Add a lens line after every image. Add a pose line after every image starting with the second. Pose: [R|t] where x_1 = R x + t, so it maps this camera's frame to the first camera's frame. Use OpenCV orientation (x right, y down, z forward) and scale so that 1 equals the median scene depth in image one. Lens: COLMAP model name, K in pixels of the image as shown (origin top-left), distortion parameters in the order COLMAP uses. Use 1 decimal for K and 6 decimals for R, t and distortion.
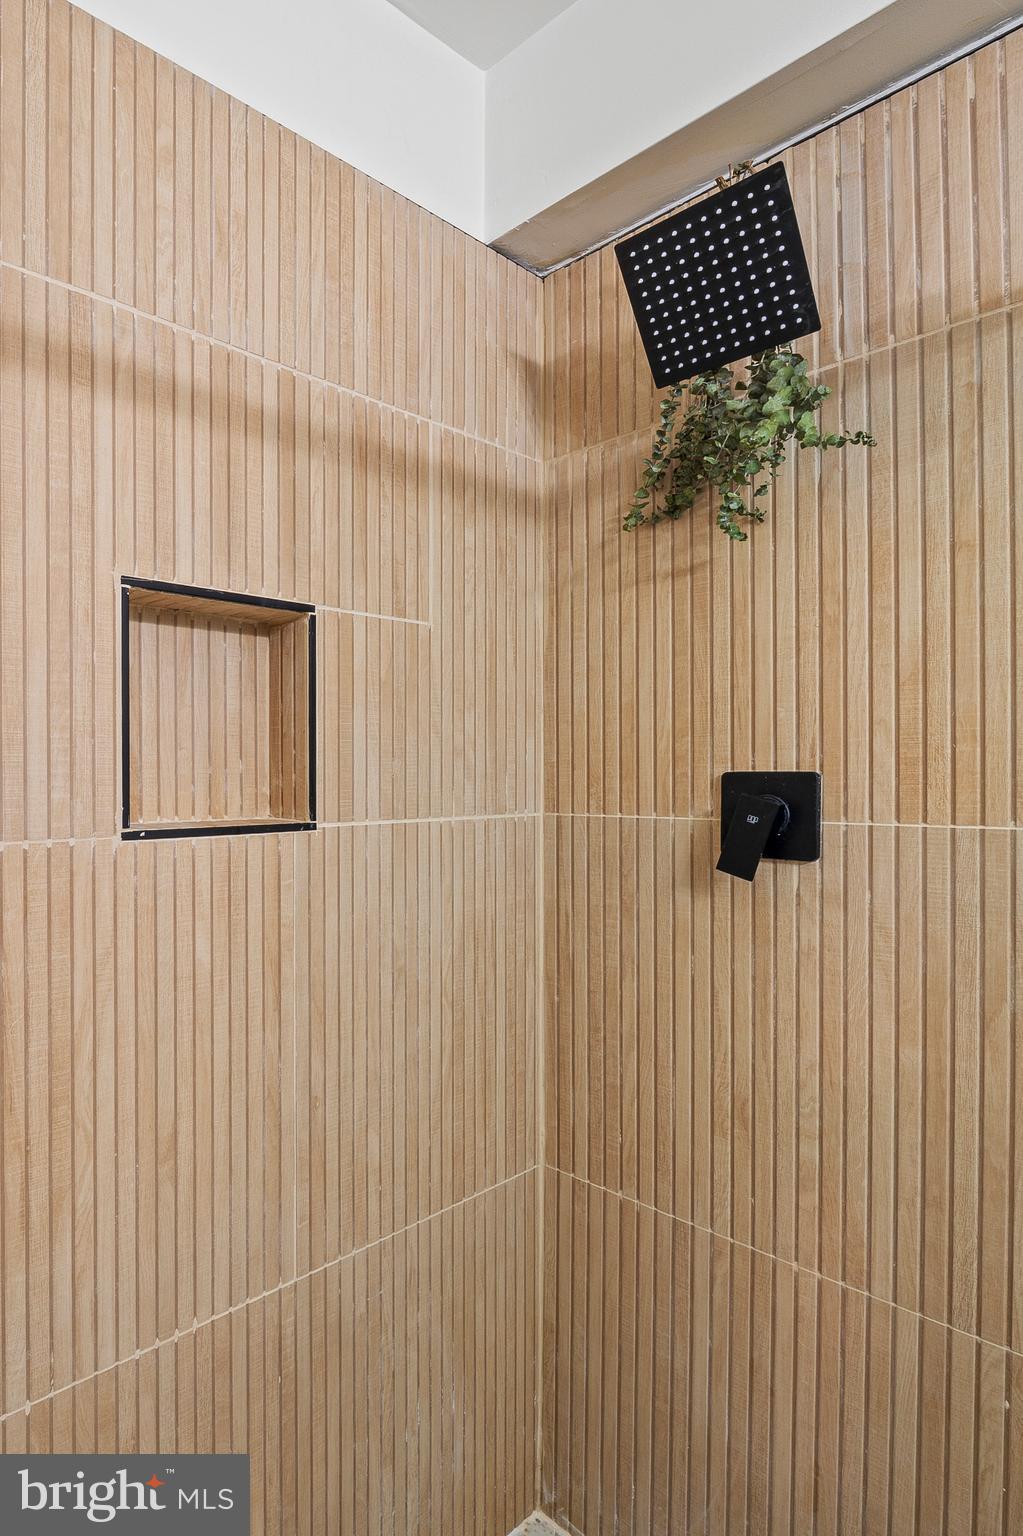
lens RADIAL K [[844.4, 0, 391.5], [0, 844.4, 767.1], [0, 0, 1]] dist [-0.005923, -0.004586]
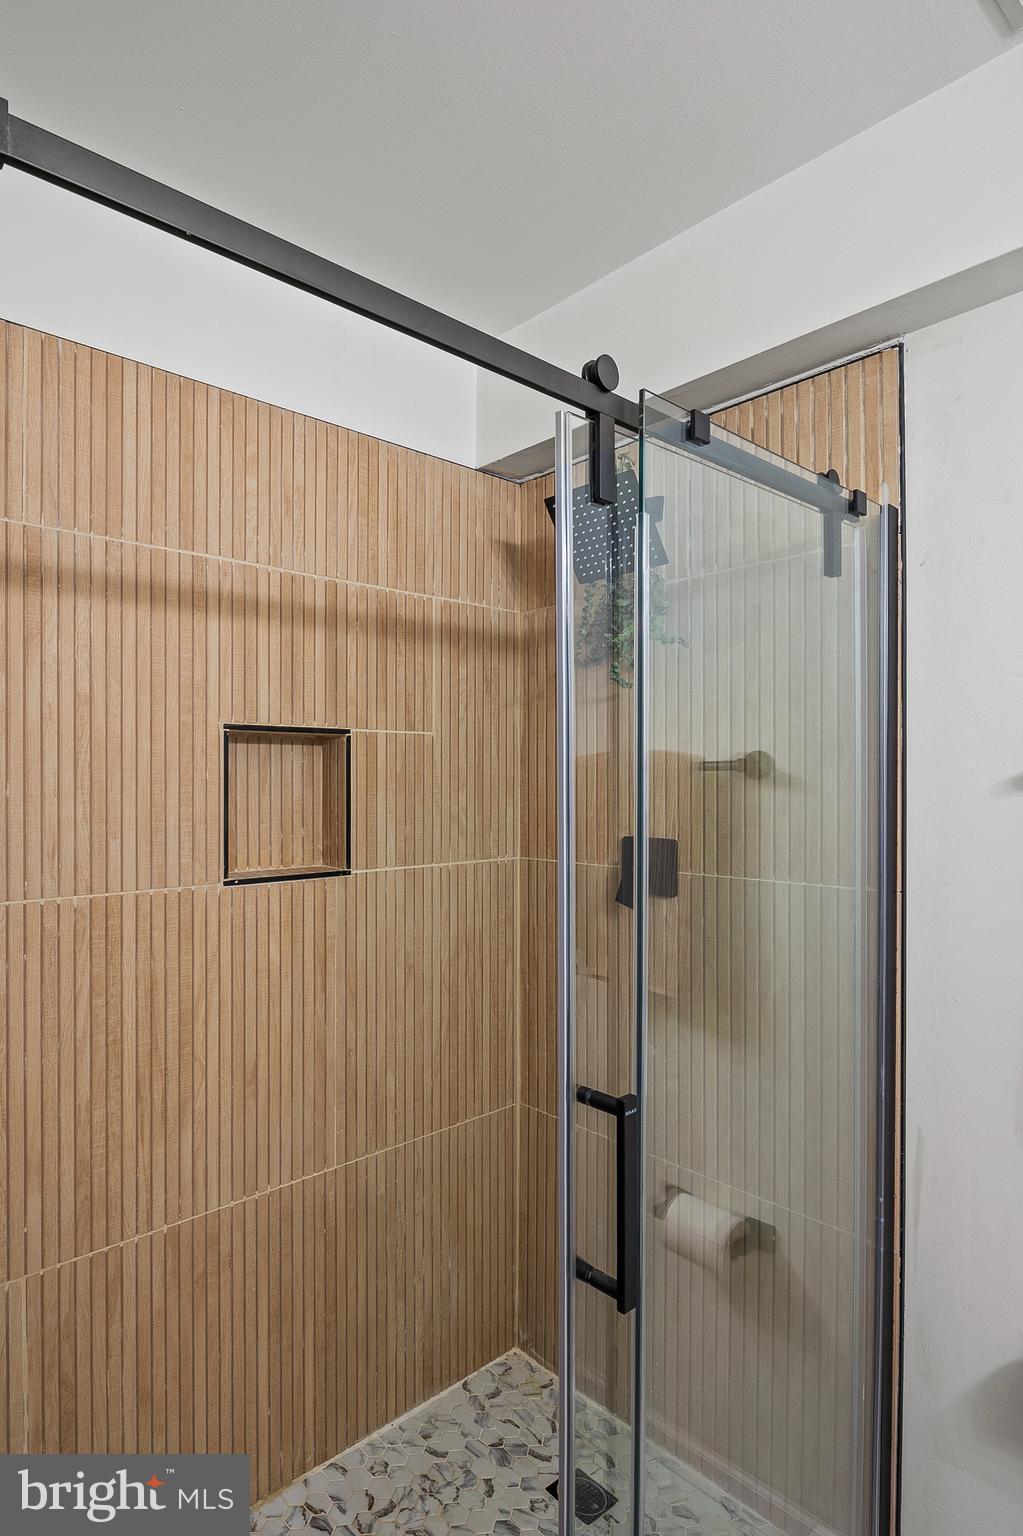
lens RADIAL K [[844.4, 0, 506.2], [0, 844.4, 771.3], [0, 0, 1]] dist [-0.005923, -0.004586]
pose [[0.999882, 0.006858, 0.013718, 0.171896], [-0.006979, 0.999937, 0.008810, -0.130430], [-0.013657, -0.008904, 0.999867, -0.539615]]
